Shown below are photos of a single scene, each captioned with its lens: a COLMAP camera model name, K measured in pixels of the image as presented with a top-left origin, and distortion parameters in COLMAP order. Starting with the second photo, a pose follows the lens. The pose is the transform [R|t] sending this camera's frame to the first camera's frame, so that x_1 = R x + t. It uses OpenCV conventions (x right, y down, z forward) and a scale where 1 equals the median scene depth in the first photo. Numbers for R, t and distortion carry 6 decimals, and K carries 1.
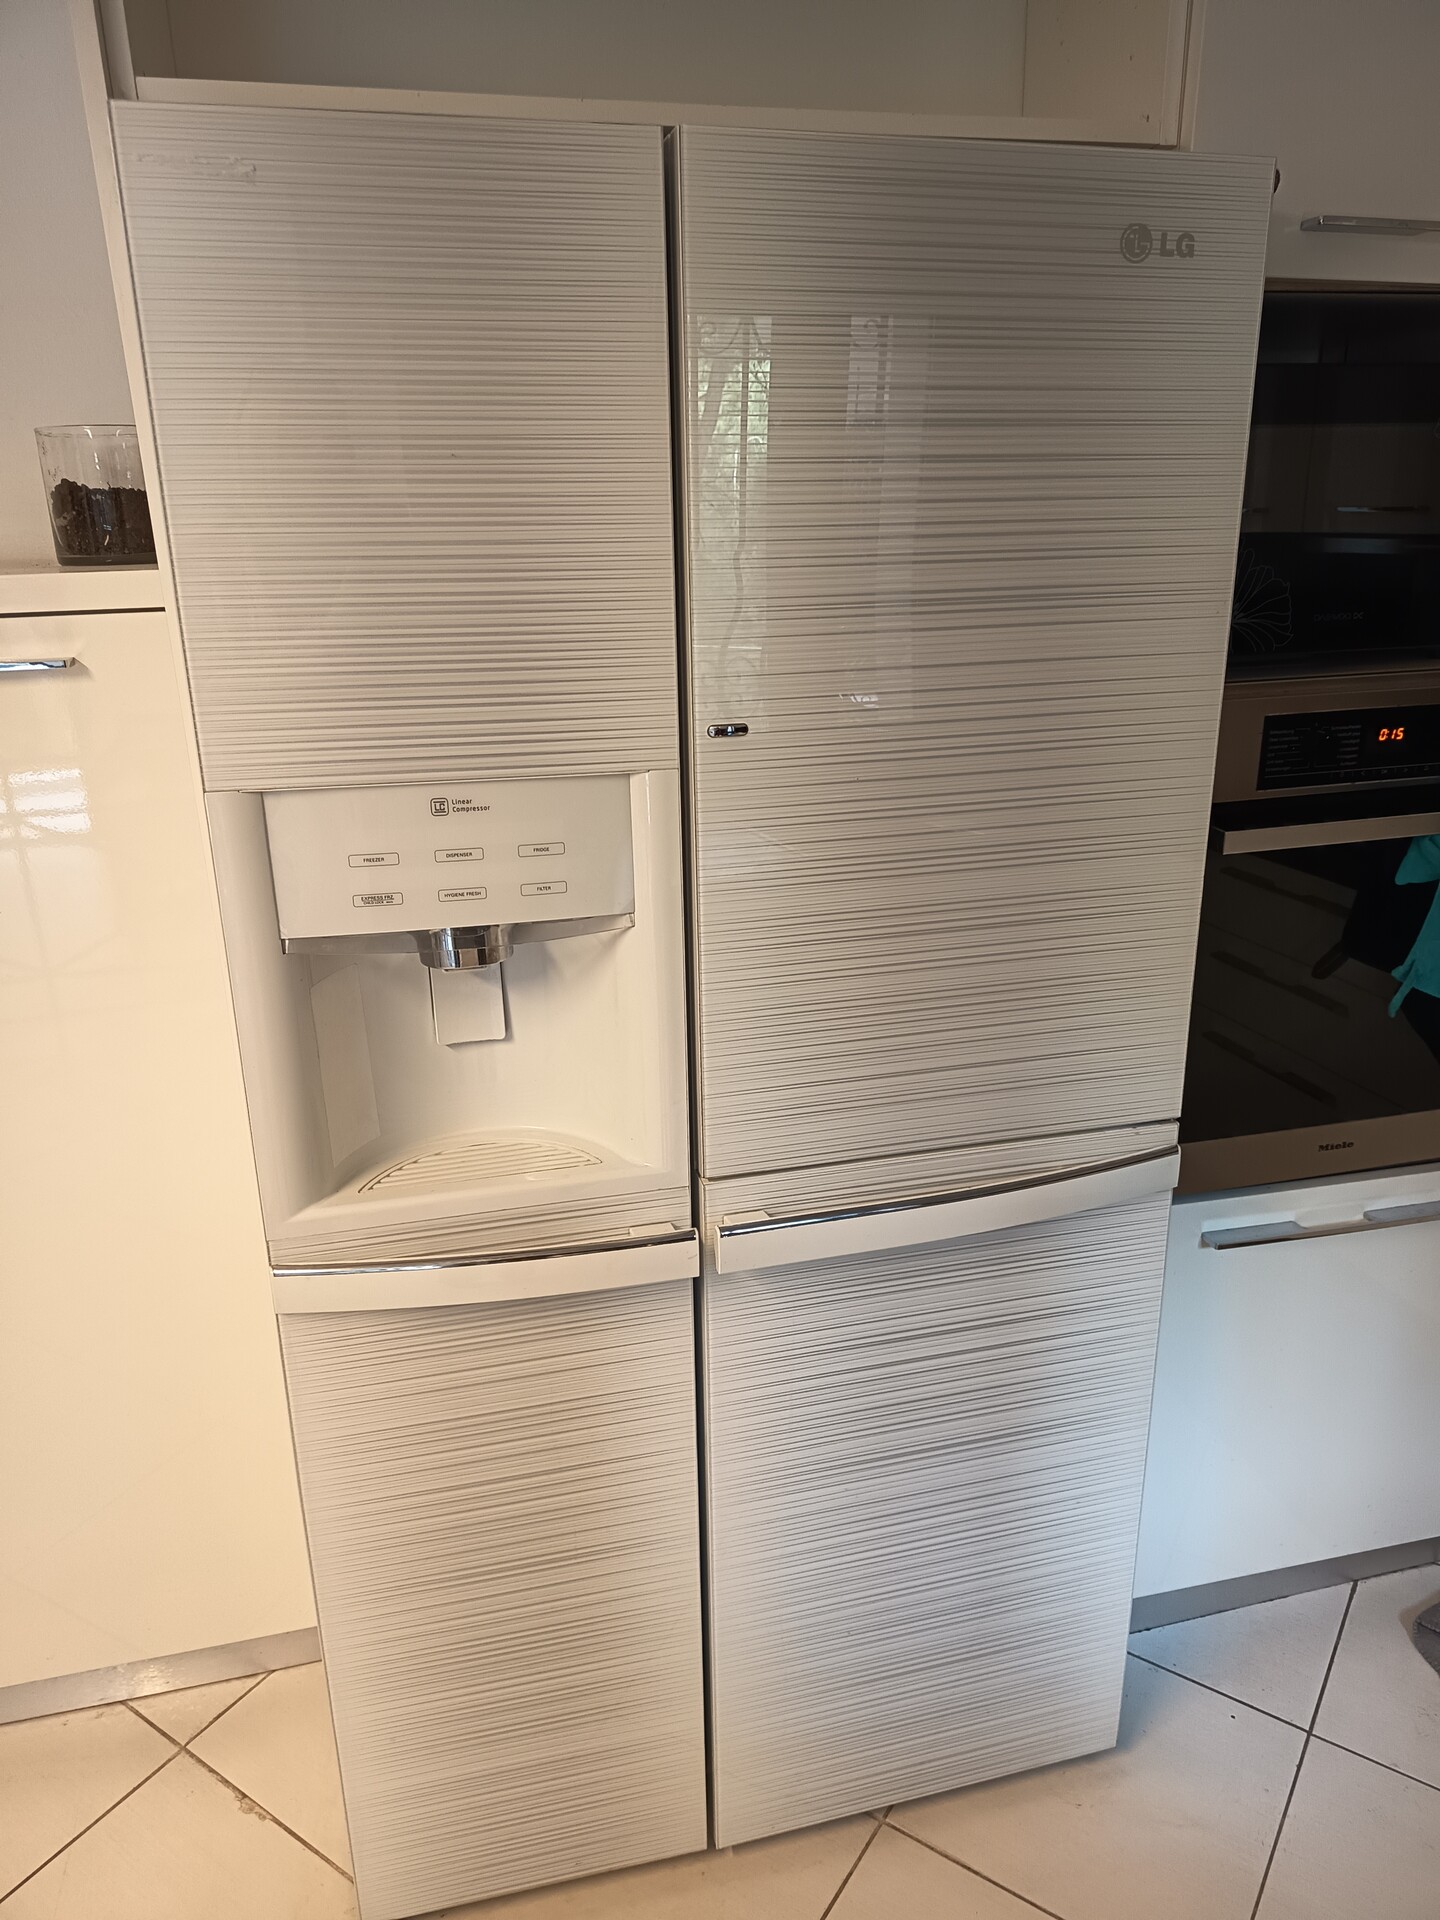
lens RADIAL K [[1342.6, 0, 722.2], [0, 1342.6, 962.2], [0, 0, 1]] dist [-0.005235, -0.002267]
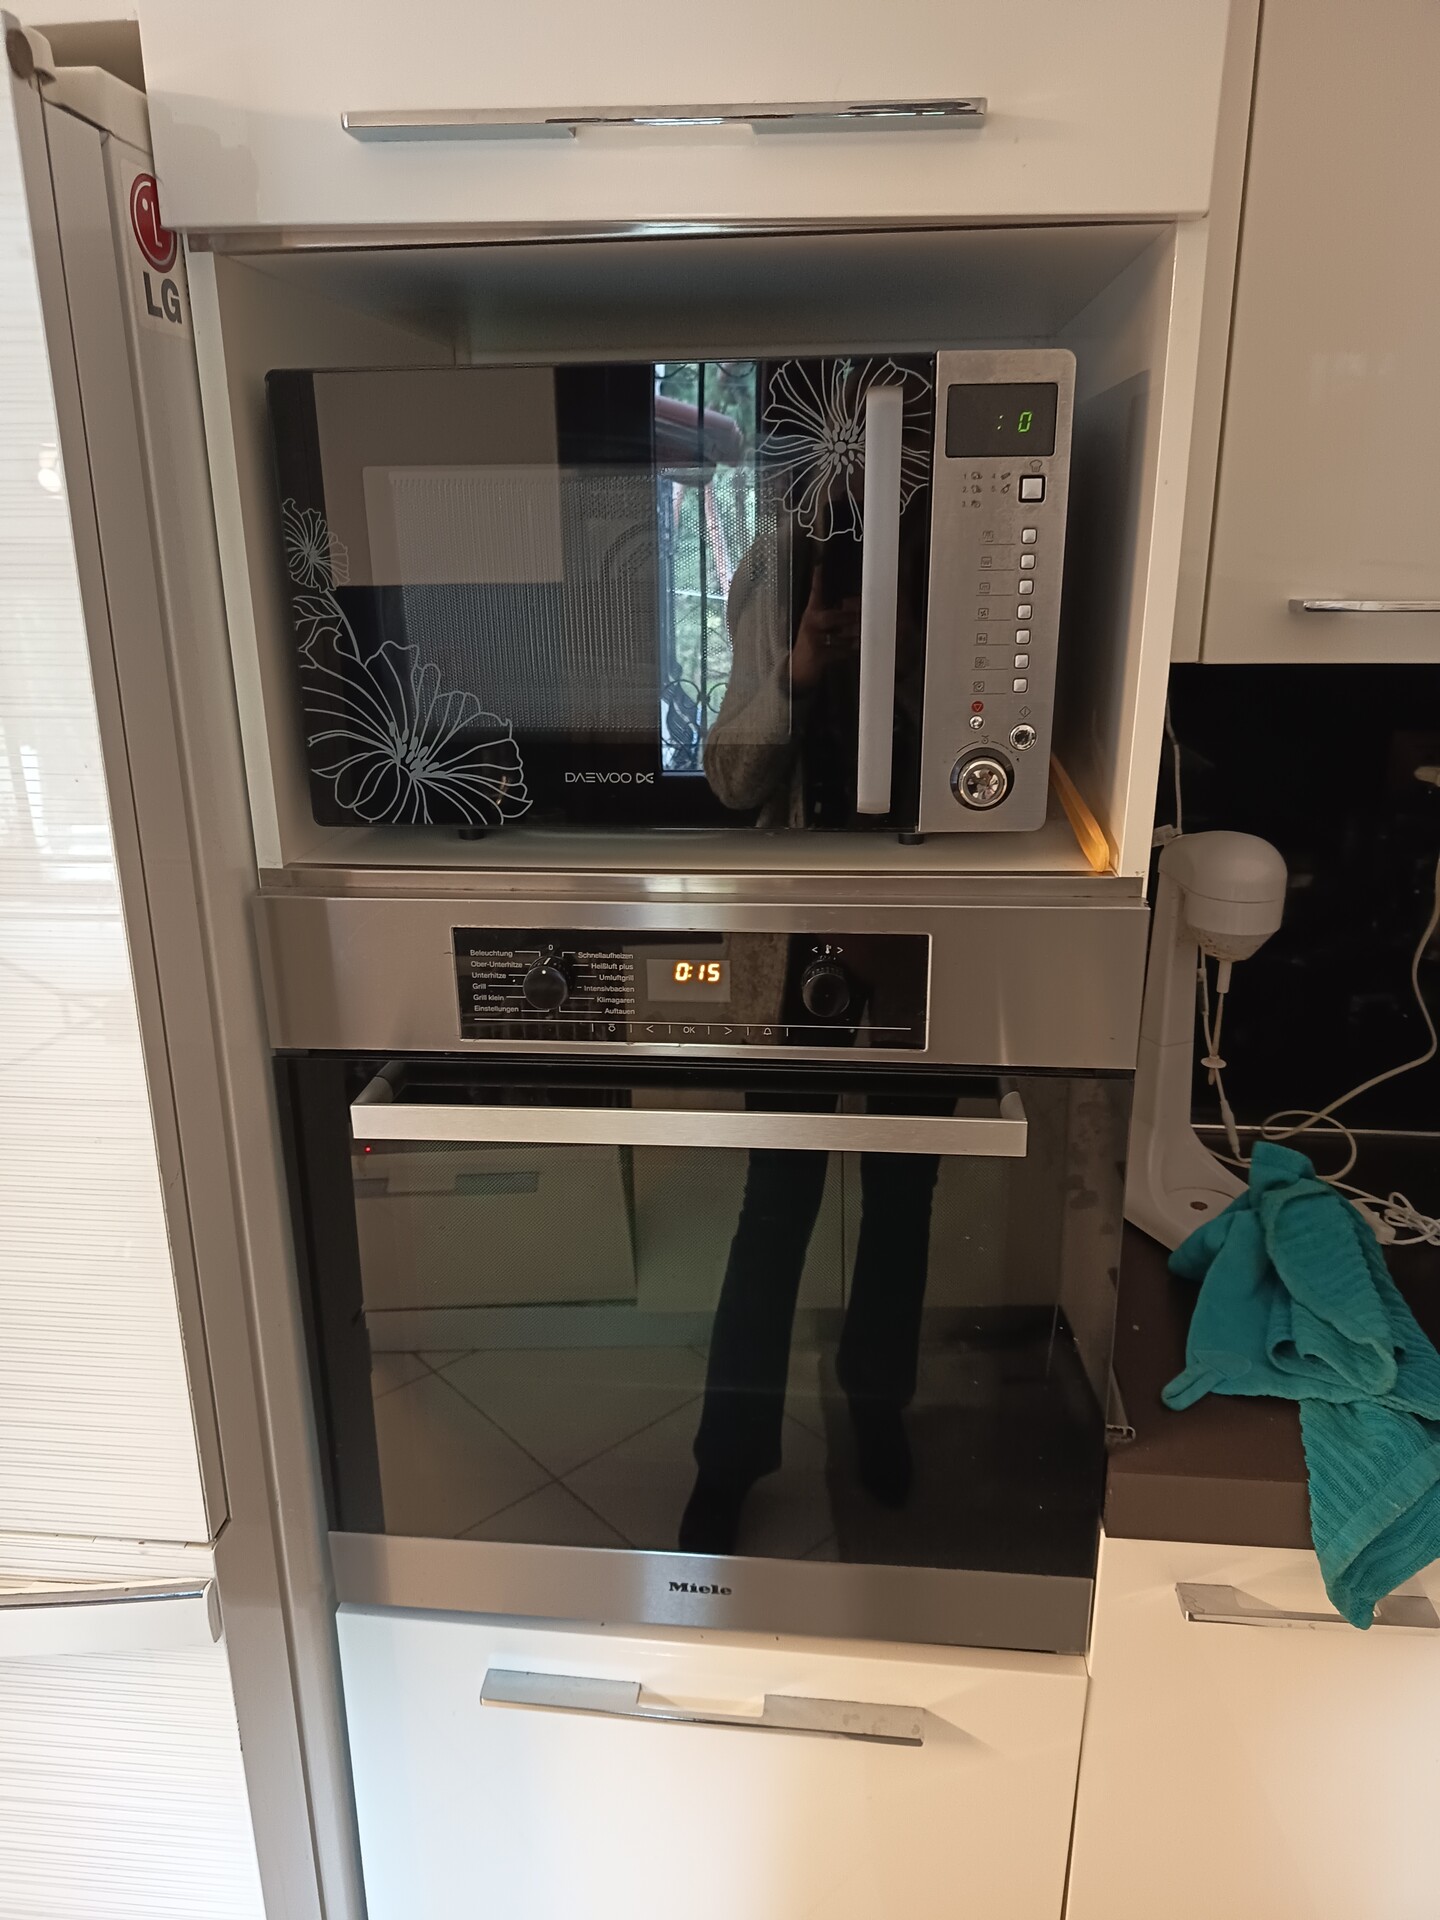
lens RADIAL K [[1323.1, 0, 720.4], [0, 1323.1, 955.8], [0, 0, 1]] dist [0.033836, 0.000677]
pose [[0.945188, 0.107764, -0.308231, 0.705491], [-0.115182, 0.993327, -0.005916, -0.177803], [0.305536, 0.041095, 0.951293, 0.435284]]
